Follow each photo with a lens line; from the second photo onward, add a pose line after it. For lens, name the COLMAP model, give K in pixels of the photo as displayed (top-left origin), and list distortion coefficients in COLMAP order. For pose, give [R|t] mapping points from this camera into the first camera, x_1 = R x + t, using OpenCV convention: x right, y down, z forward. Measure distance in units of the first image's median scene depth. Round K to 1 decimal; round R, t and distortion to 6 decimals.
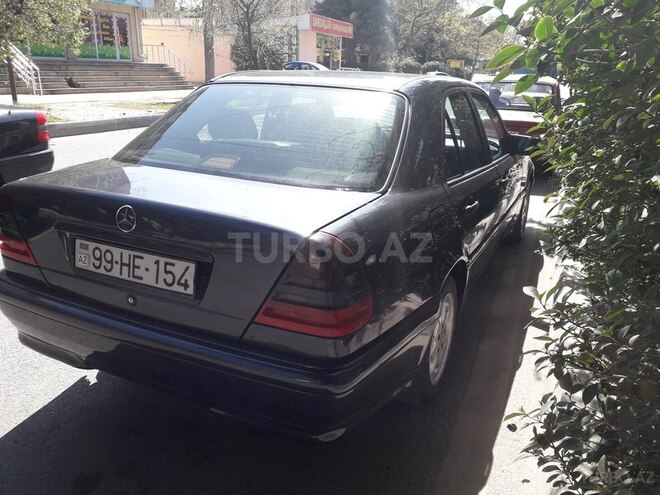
lens RADIAL K [[508.7, 0, 330.7], [0, 508.7, 252.1], [0, 0, 1]] dist [0.025172, -0.028870]
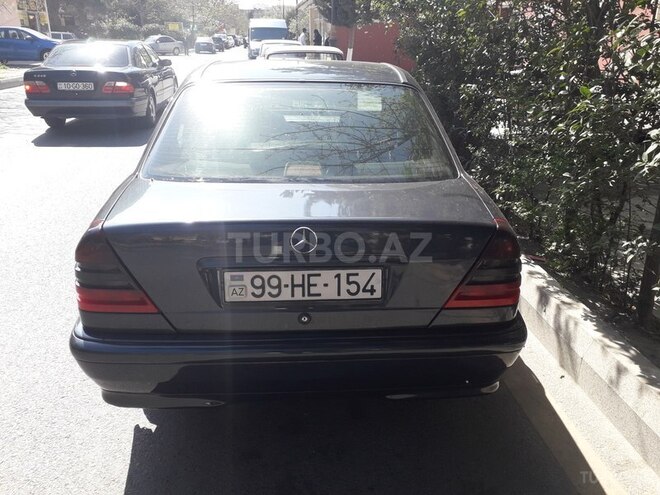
lens RADIAL K [[508.7, 0, 329.0], [0, 508.7, 242.9], [0, 0, 1]] dist [0.025172, -0.028870]
pose [[0.880564, -0.190629, 0.433898, -0.769955], [0.169870, 0.981659, 0.086543, -0.134130], [-0.442437, -0.002500, 0.896796, 0.084168]]
